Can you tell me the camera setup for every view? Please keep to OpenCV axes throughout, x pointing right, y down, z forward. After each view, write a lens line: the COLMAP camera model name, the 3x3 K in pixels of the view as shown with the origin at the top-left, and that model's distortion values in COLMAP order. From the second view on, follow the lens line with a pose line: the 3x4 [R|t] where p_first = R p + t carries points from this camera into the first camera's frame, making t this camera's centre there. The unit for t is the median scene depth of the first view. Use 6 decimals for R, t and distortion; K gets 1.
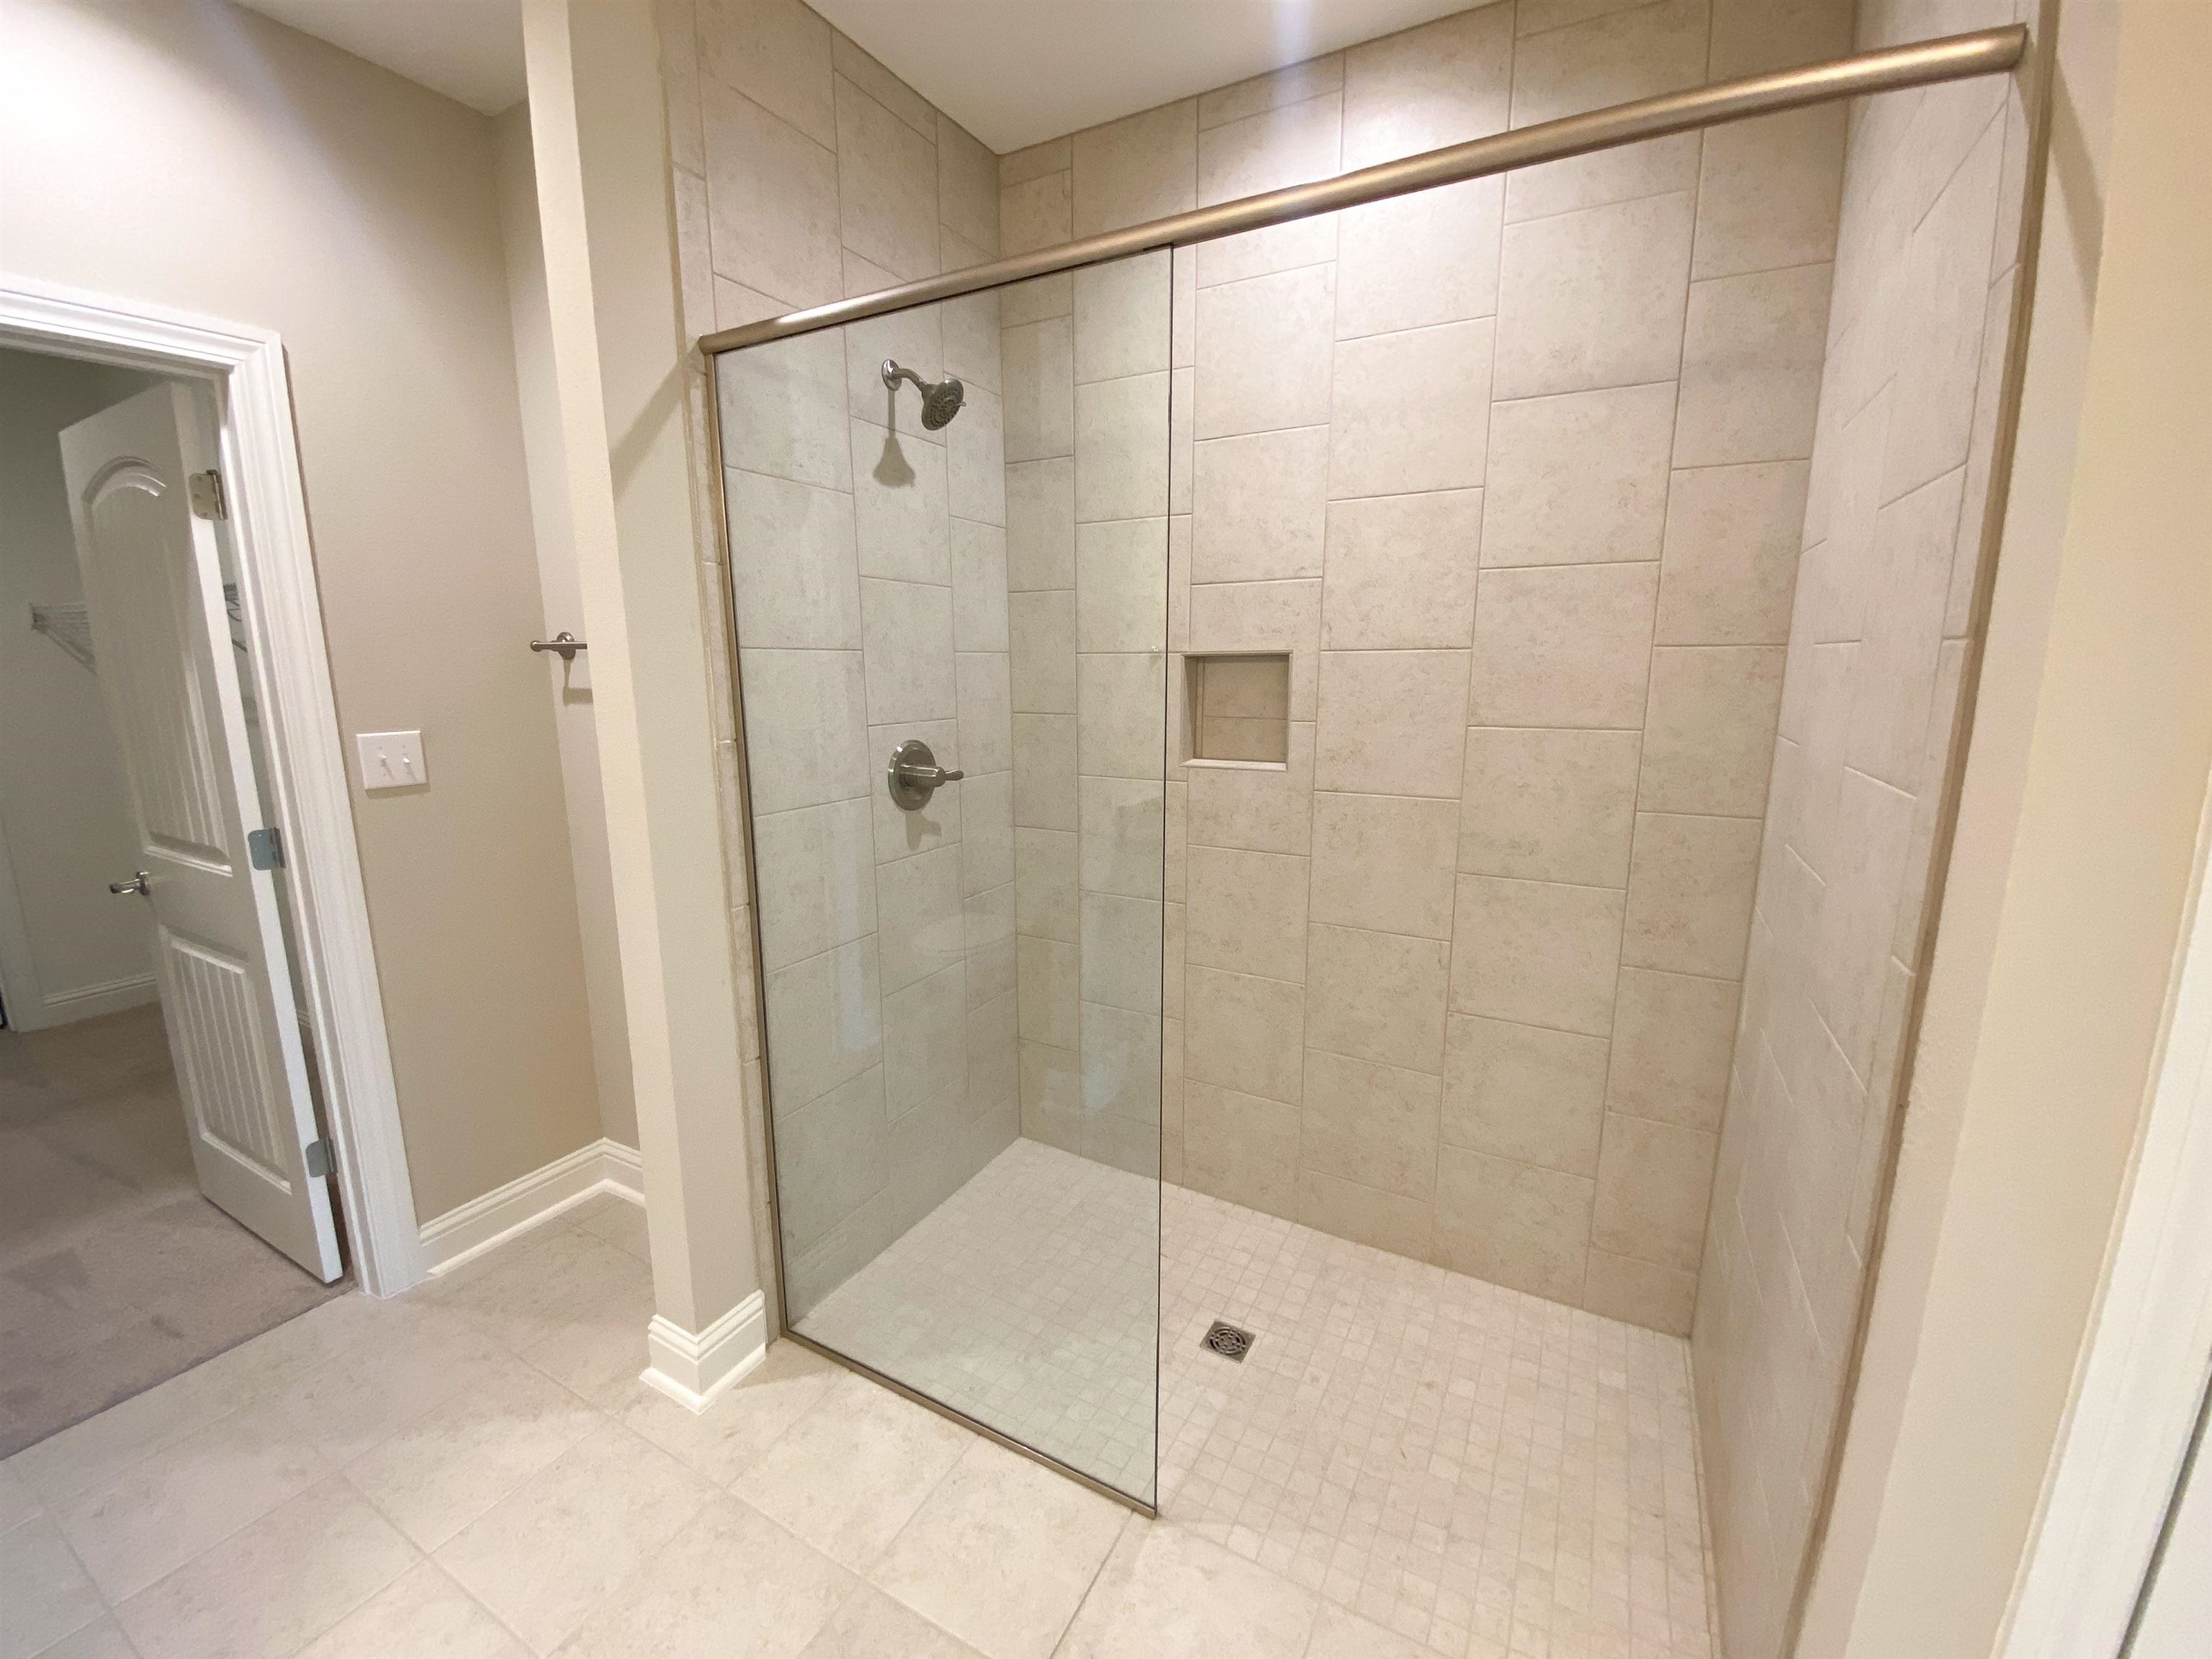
lens RADIAL K [[898.3, 0, 1106.0], [0, 898.3, 829.5], [0, 0, 1]] dist [0.013666, -0.017527]
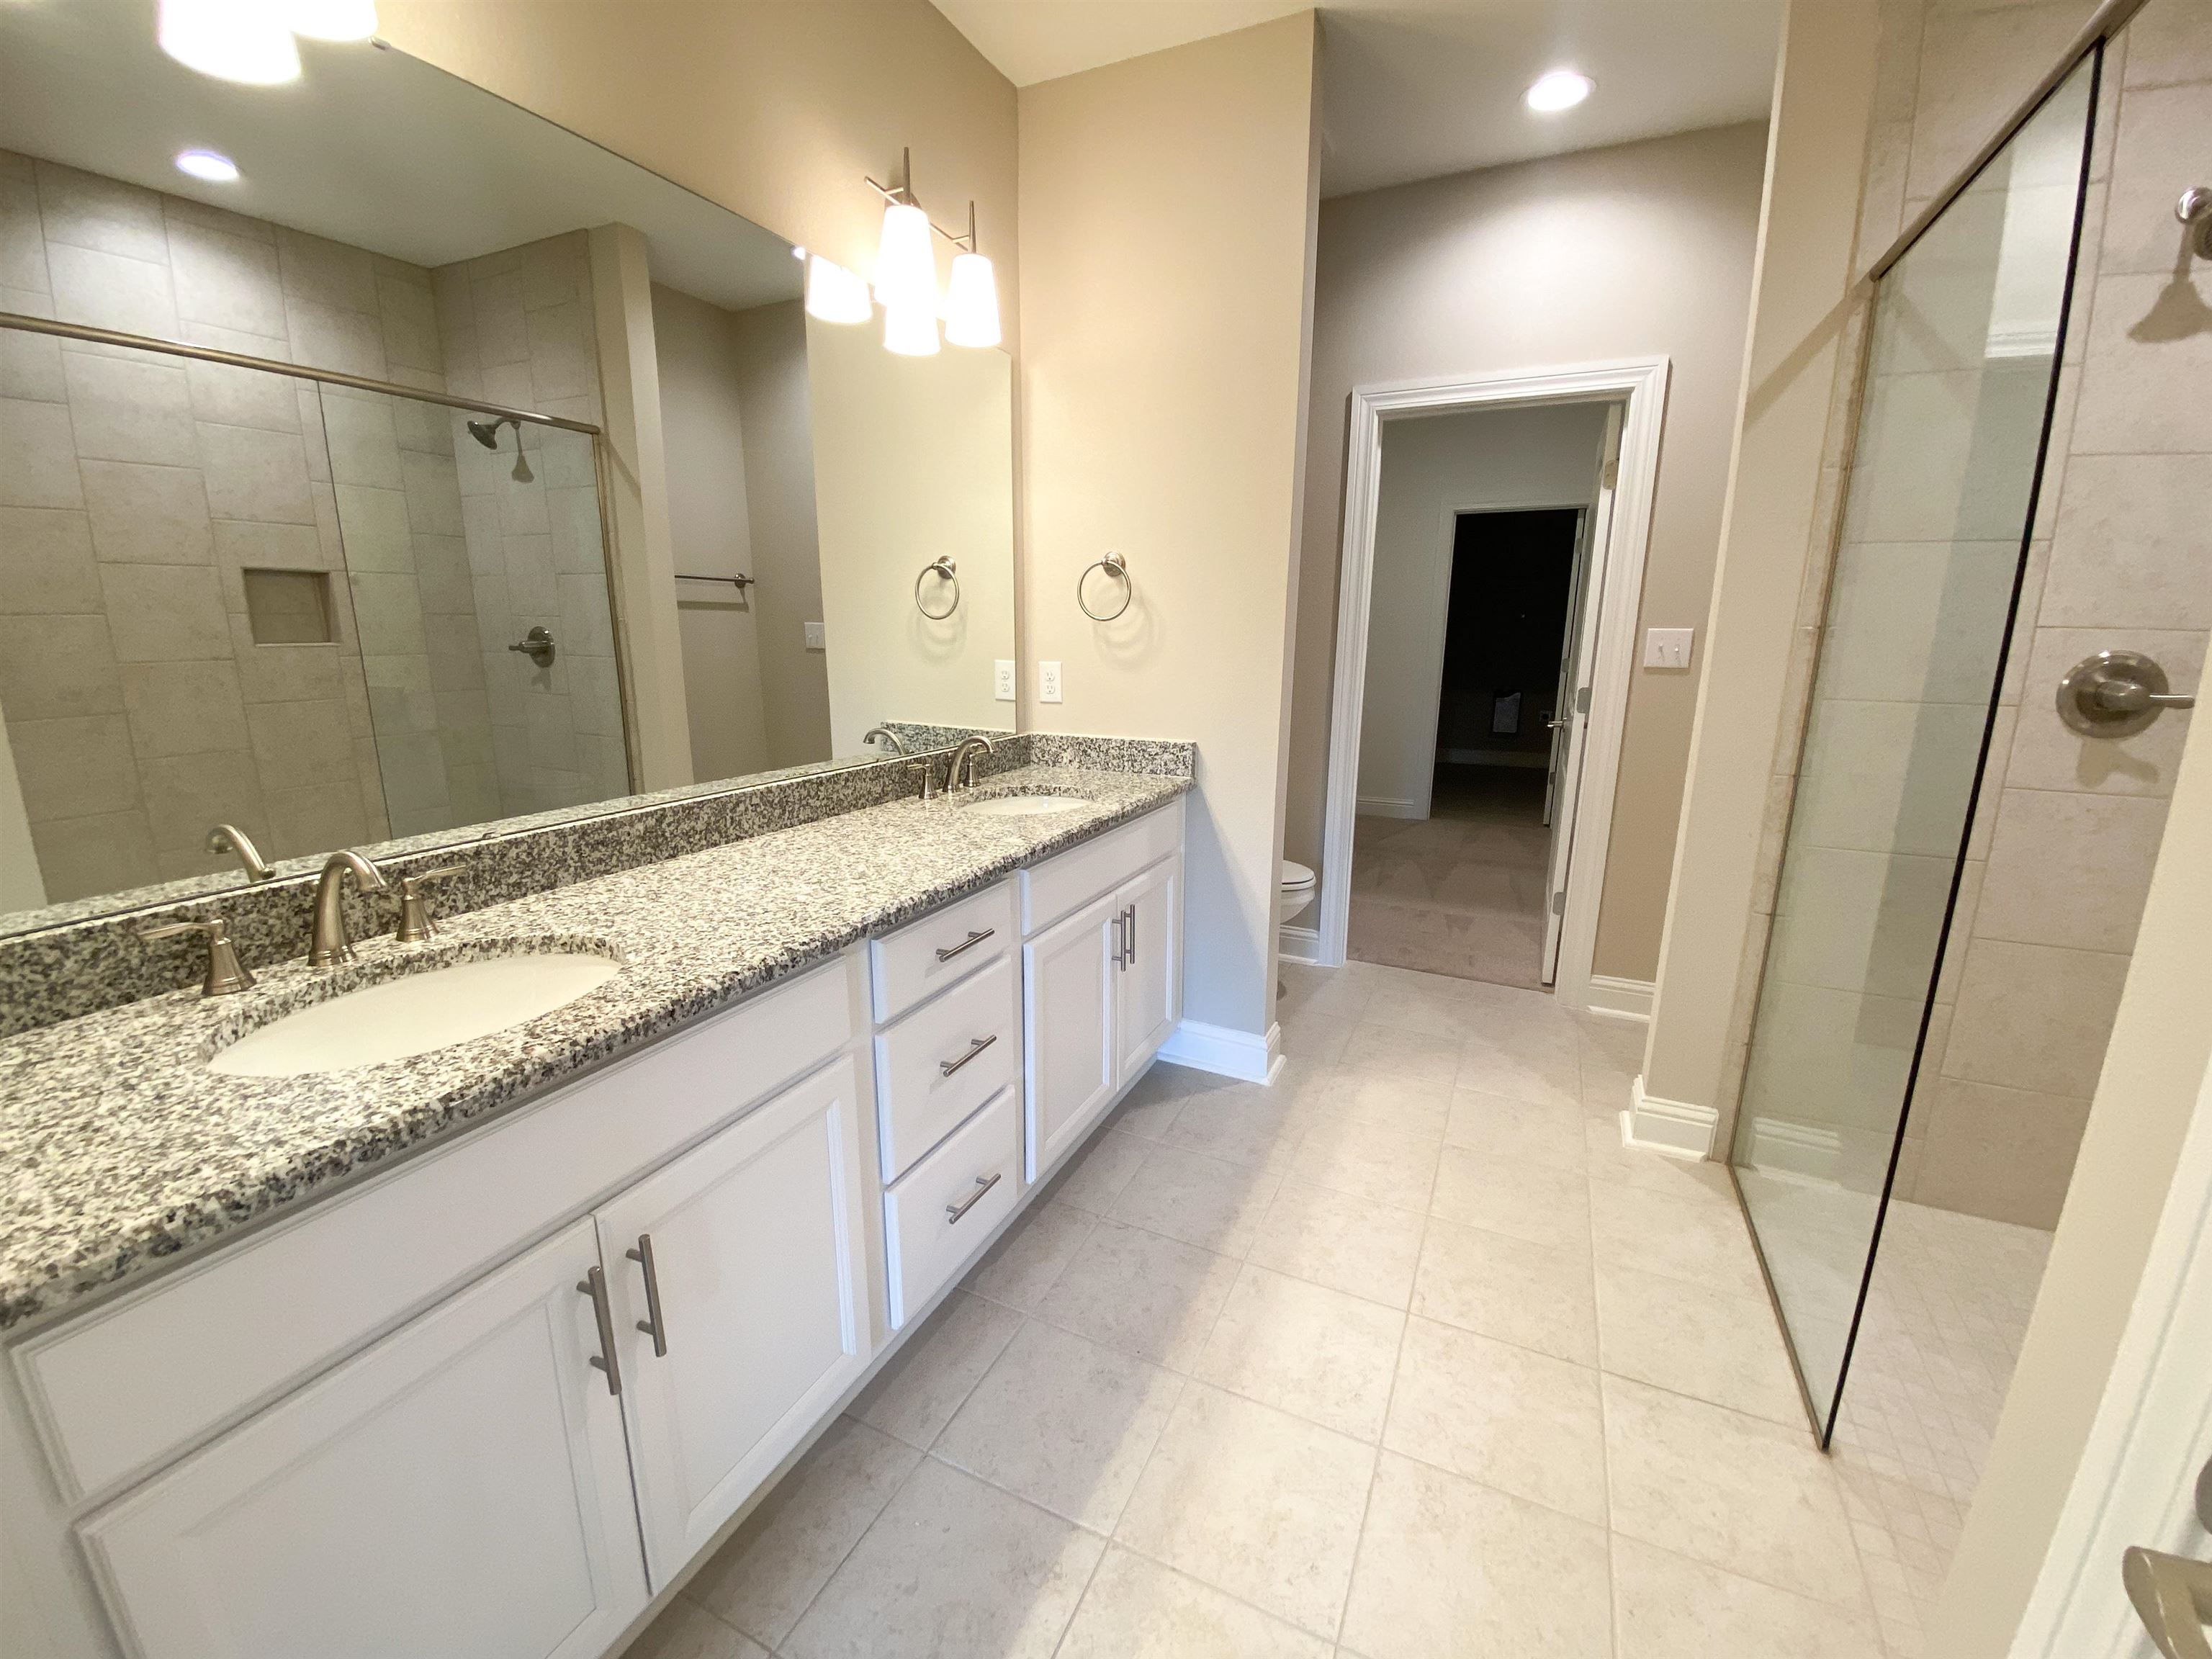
lens RADIAL K [[898.3, 0, 1106.0], [0, 898.3, 829.5], [0, 0, 1]] dist [0.013666, -0.017527]
pose [[0.057359, 0.223709, -0.972967, 0.622204], [-0.189331, 0.959323, 0.209410, 0.069446], [0.980237, 0.172201, 0.097381, 0.050963]]
